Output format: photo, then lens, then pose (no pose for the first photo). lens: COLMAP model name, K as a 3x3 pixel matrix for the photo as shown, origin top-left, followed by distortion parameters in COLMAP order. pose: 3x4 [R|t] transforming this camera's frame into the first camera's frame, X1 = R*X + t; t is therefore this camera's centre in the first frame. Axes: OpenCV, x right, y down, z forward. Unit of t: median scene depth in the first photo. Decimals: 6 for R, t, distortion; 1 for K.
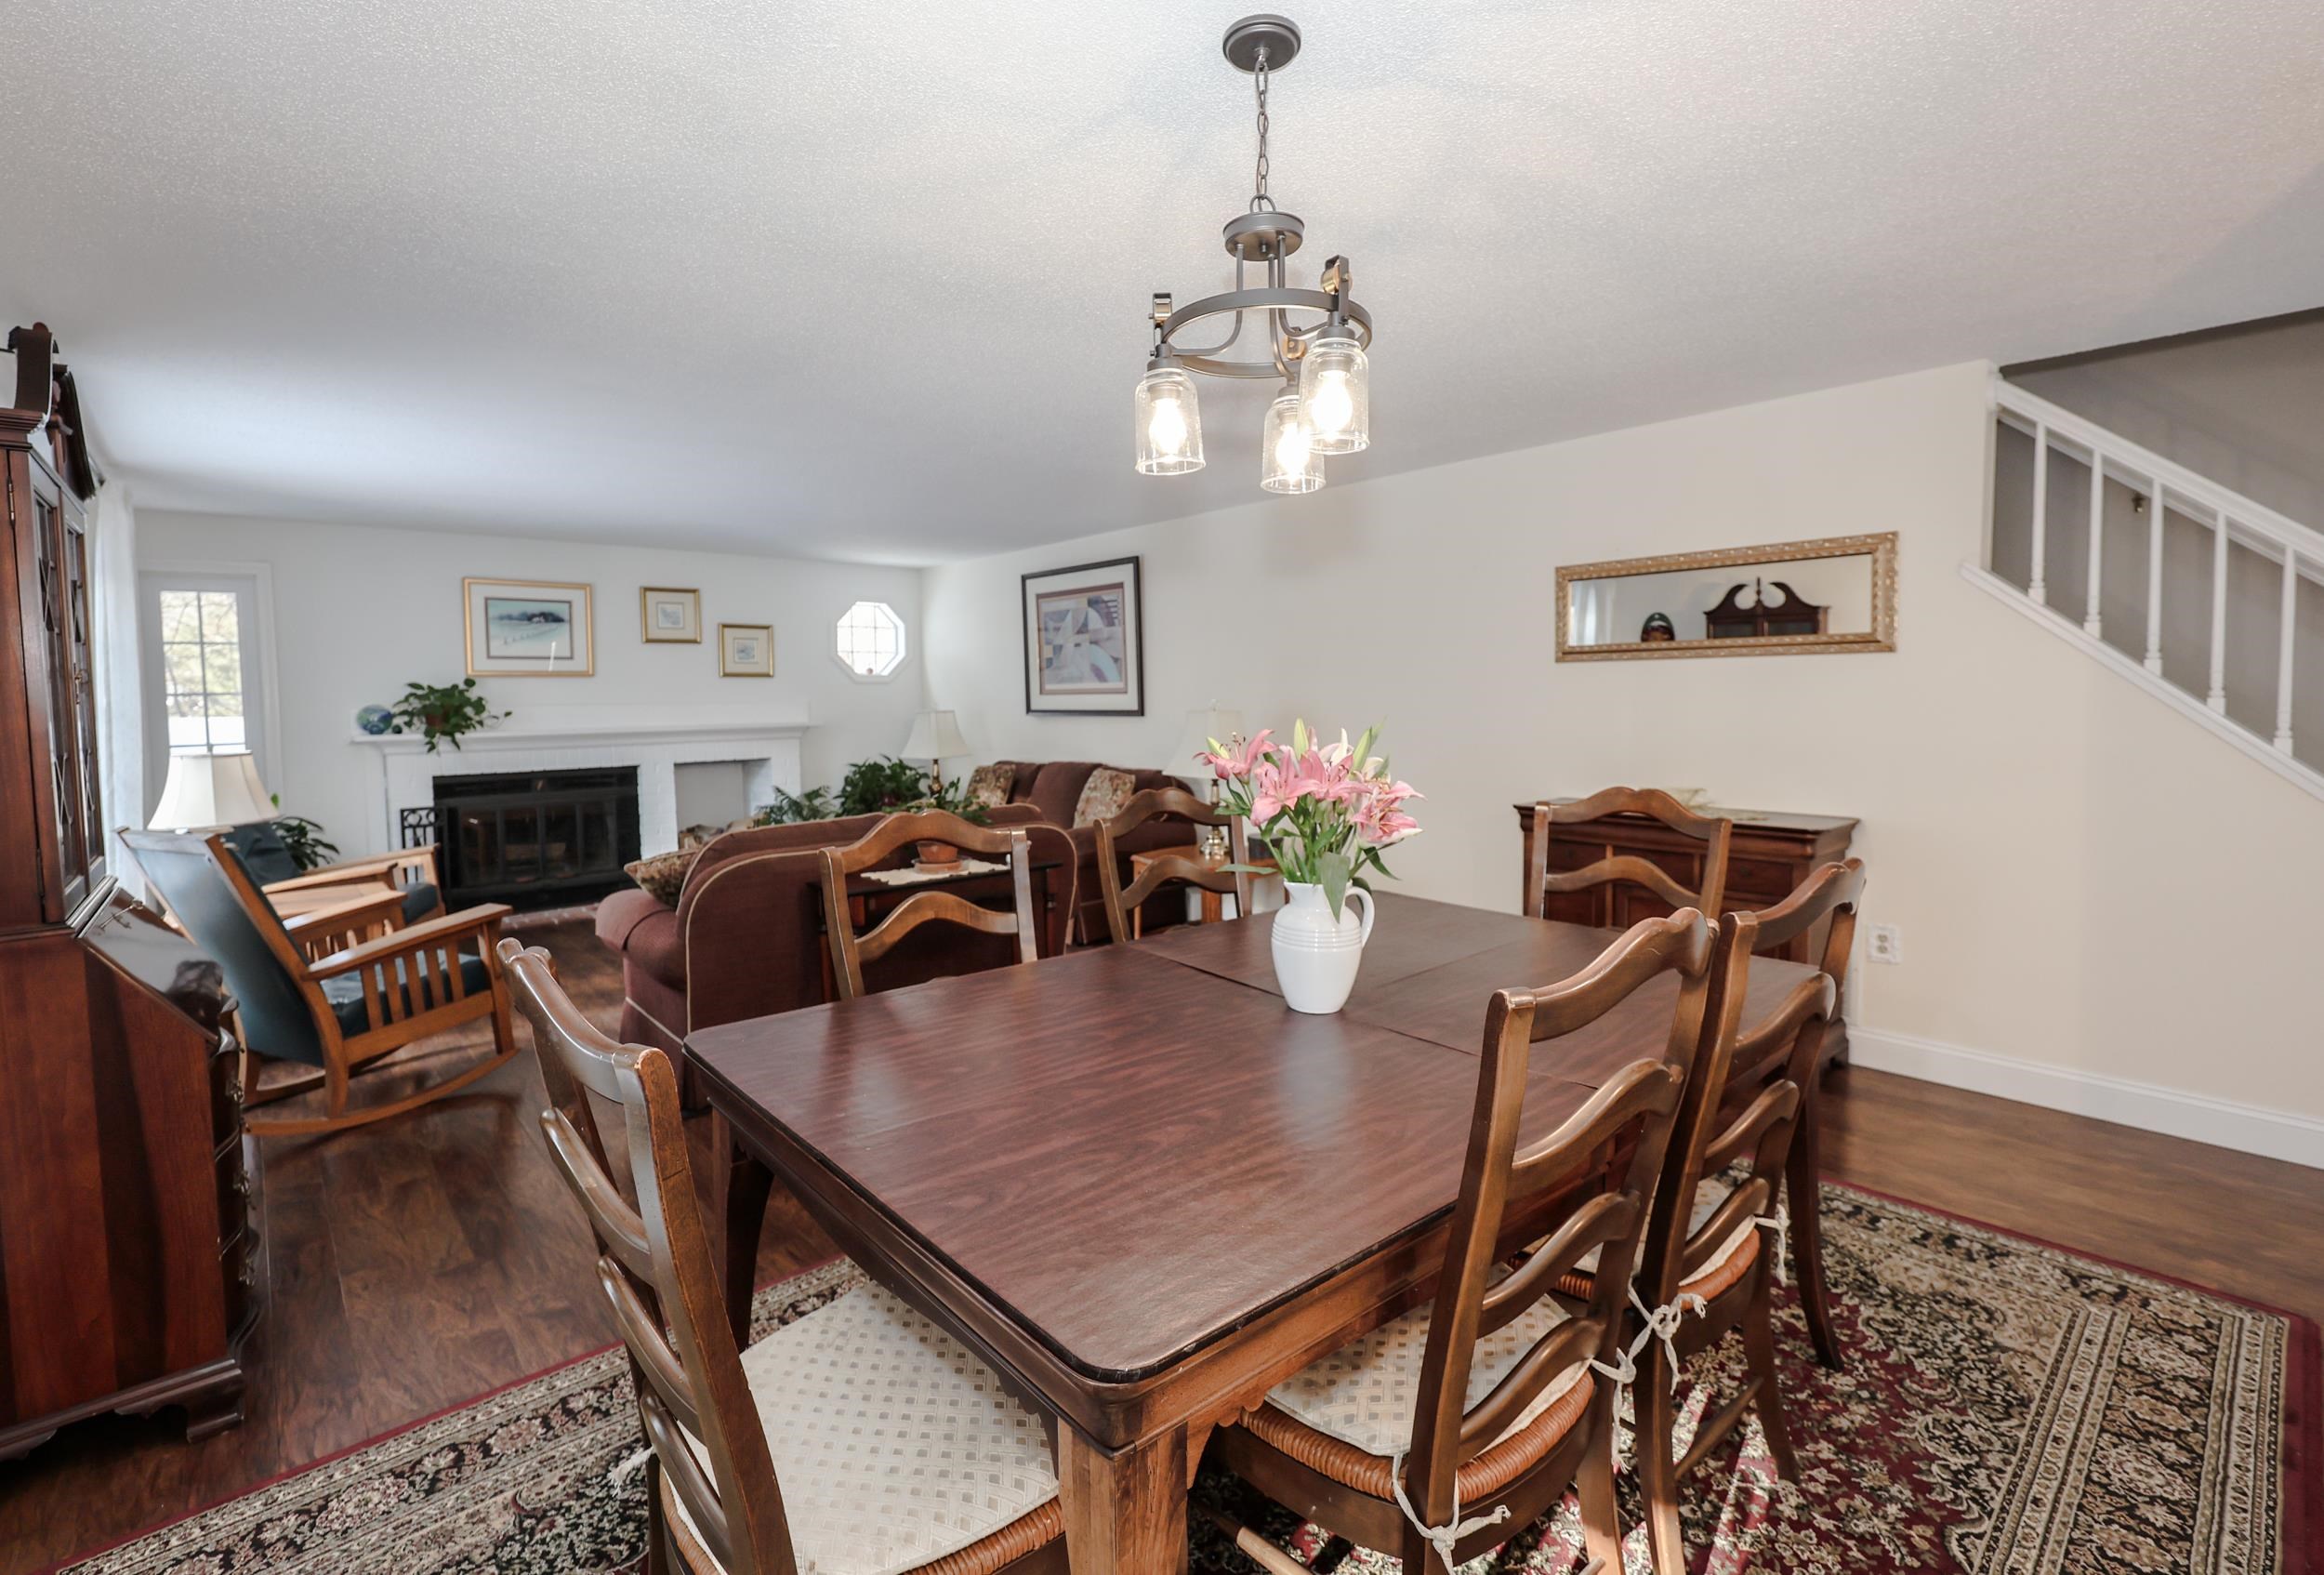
lens RADIAL K [[1034.4, 0, 1160.9], [0, 1034.4, 737.8], [0, 0, 1]] dist [0.000398, 0.001000]
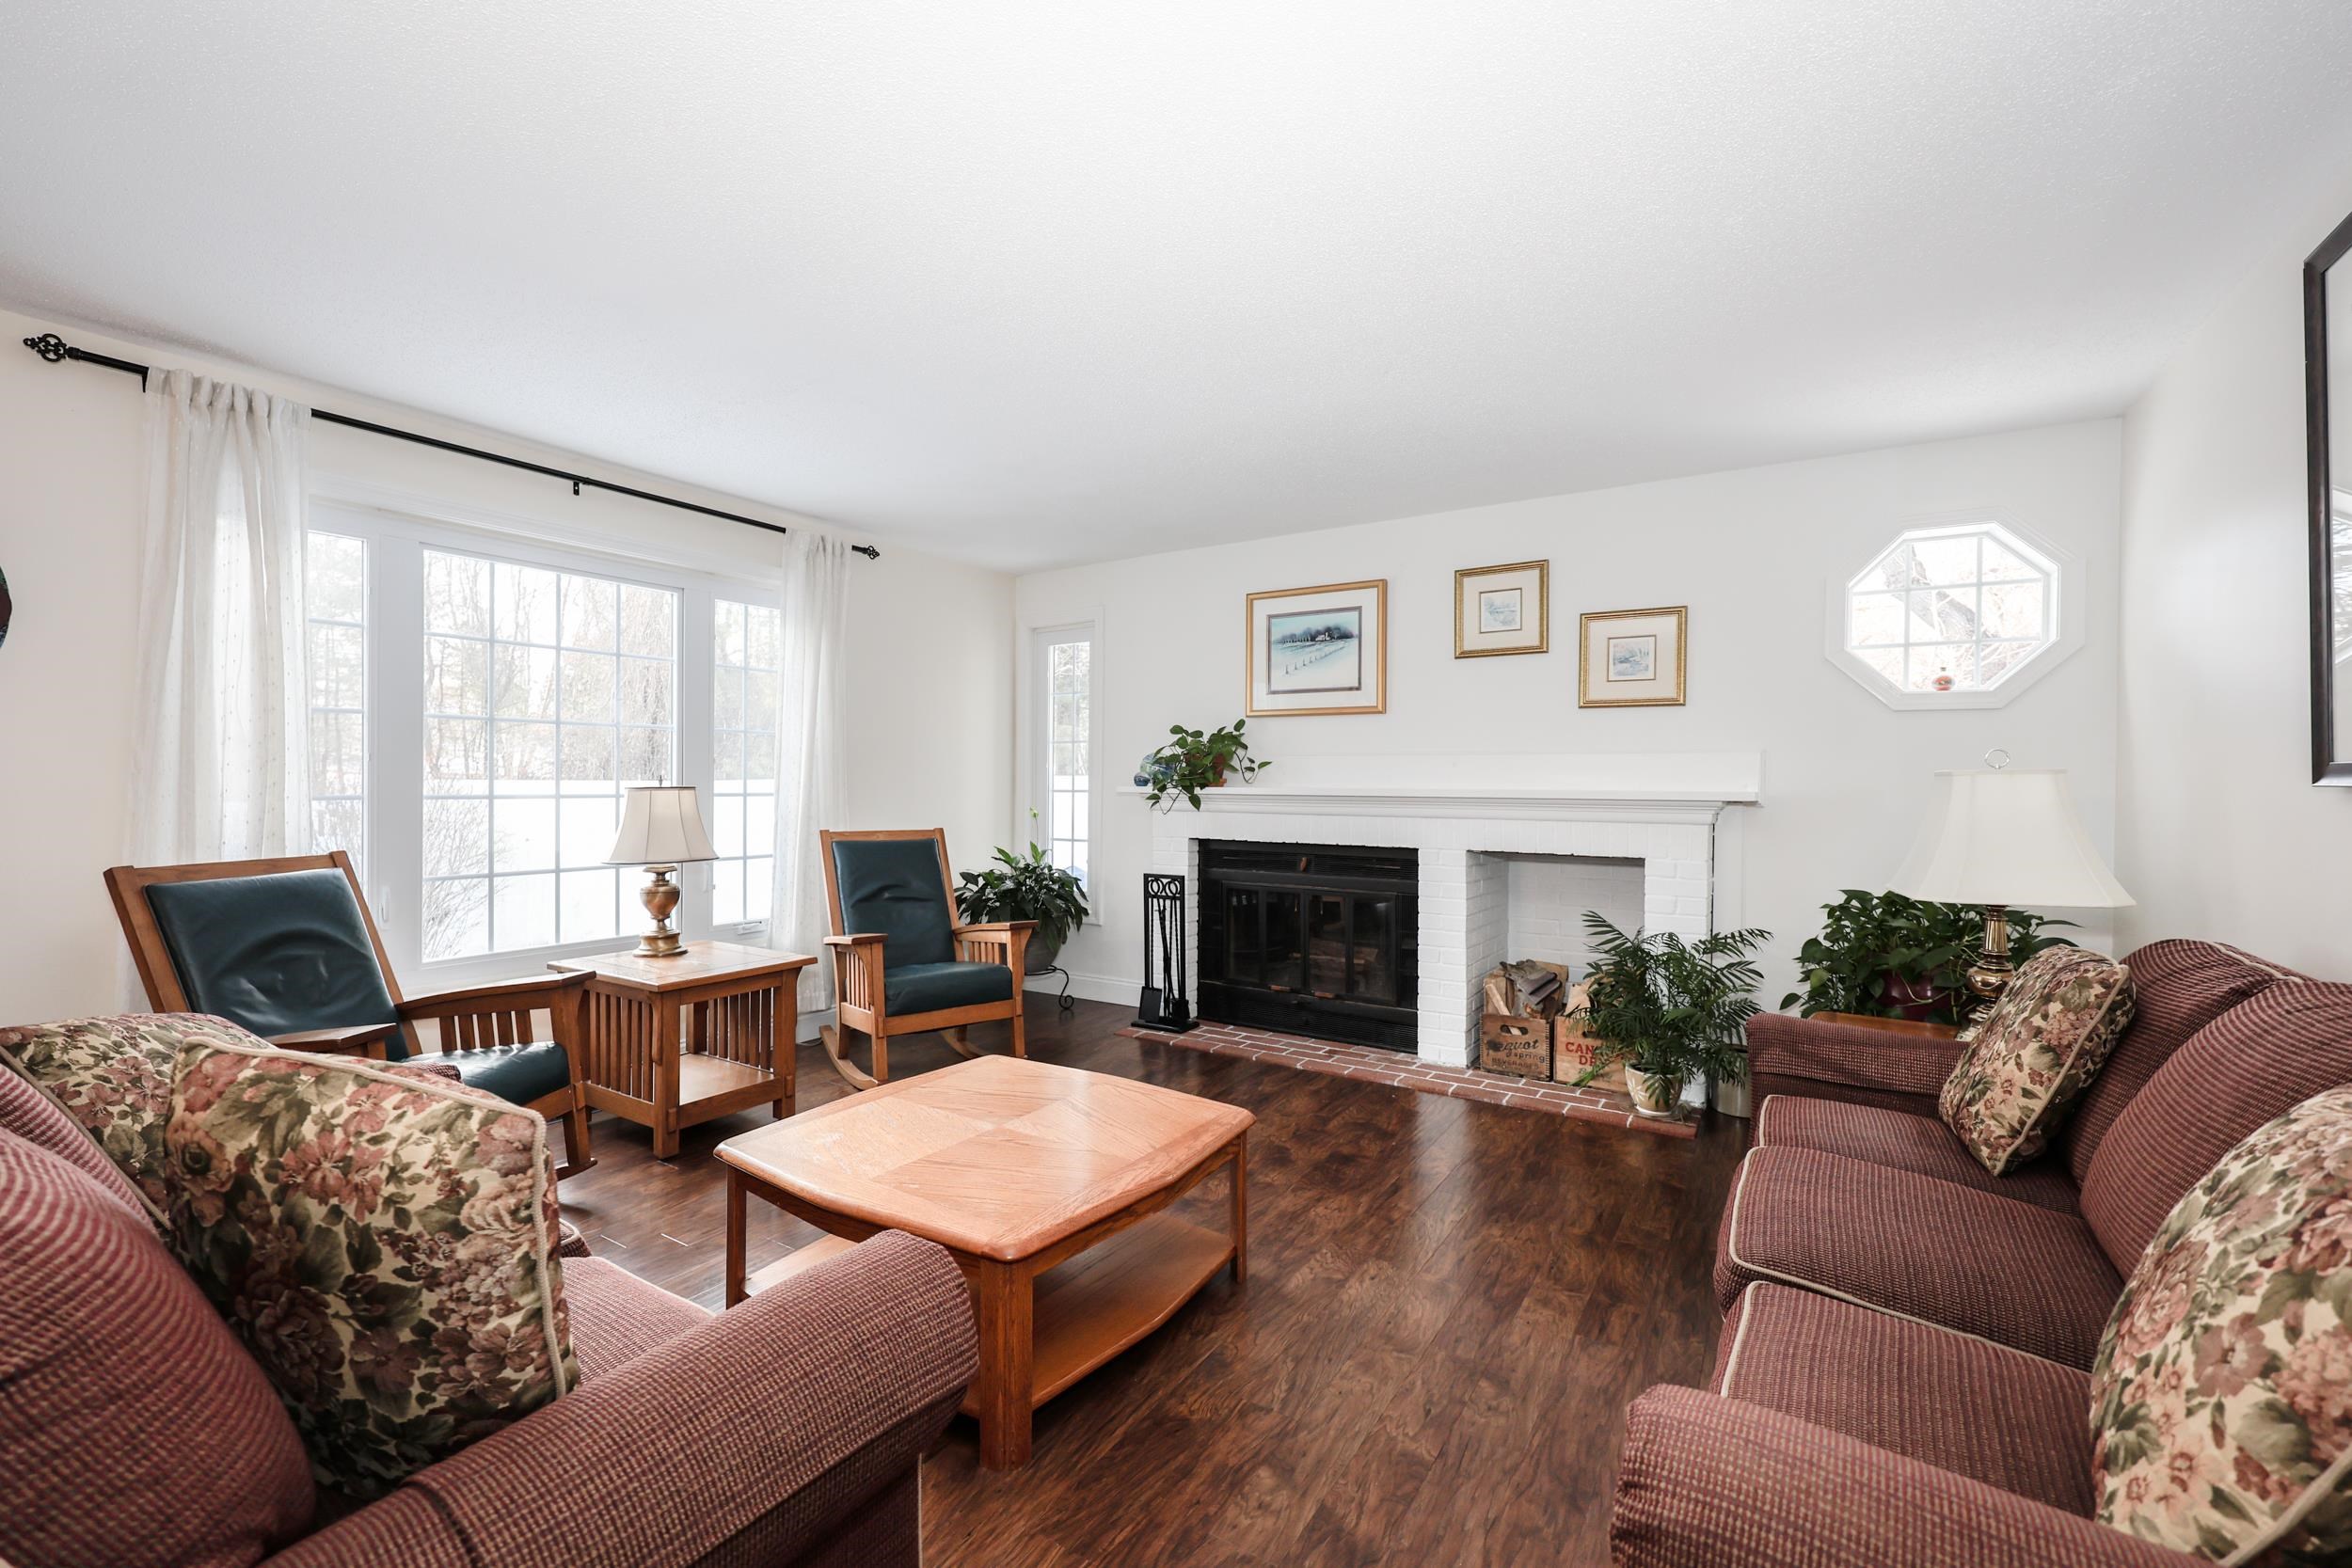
lens RADIAL K [[975.2, 0, 1165.2], [0, 975.2, 791.9], [0, 0, 1]] dist [-0.000439, -0.000315]
pose [[0.264079, 0.025341, -0.964168, 0.038572], [-0.052393, 0.998556, 0.011895, -0.008384], [0.963077, 0.047374, 0.265025, 0.751071]]
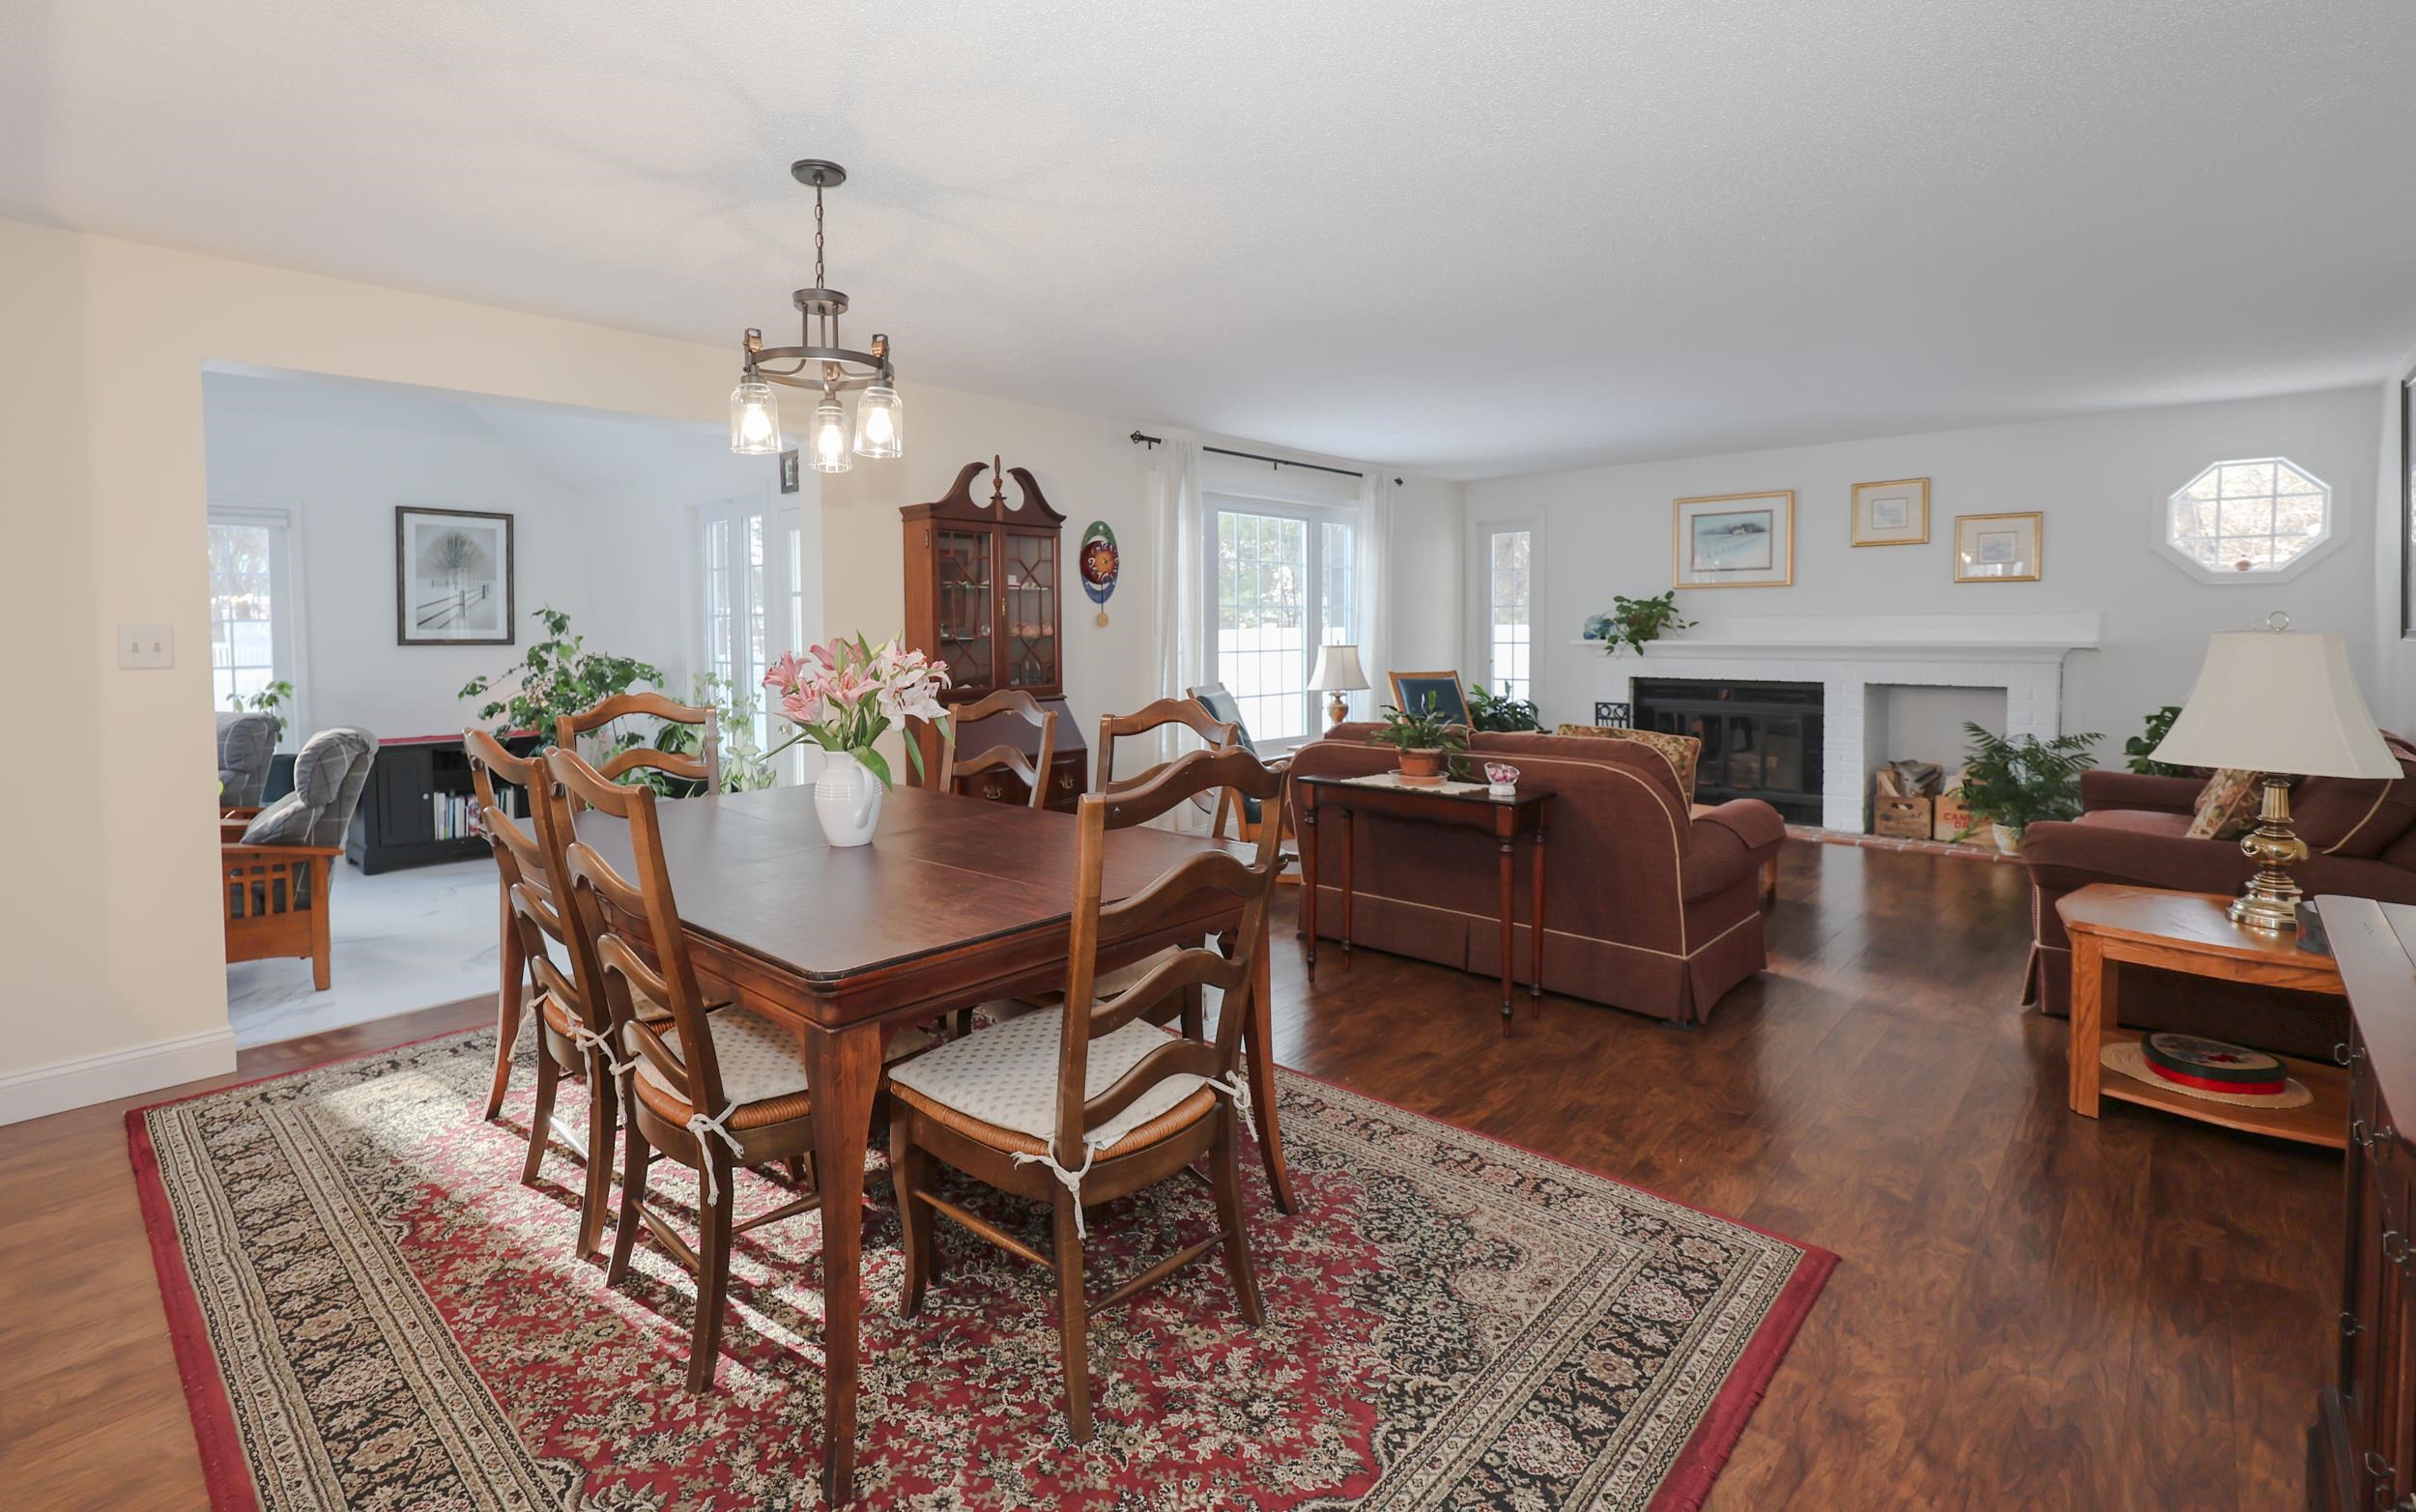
lens RADIAL K [[1079.5, 0, 1134.4], [0, 1079.5, 671.4], [0, 0, 1]] dist [-0.001251, 0.000060]
pose [[0.076627, 0.056242, -0.995472, 0.433545], [-0.035531, 0.997928, 0.053646, -0.013999], [0.996427, 0.031259, 0.078467, 0.347612]]
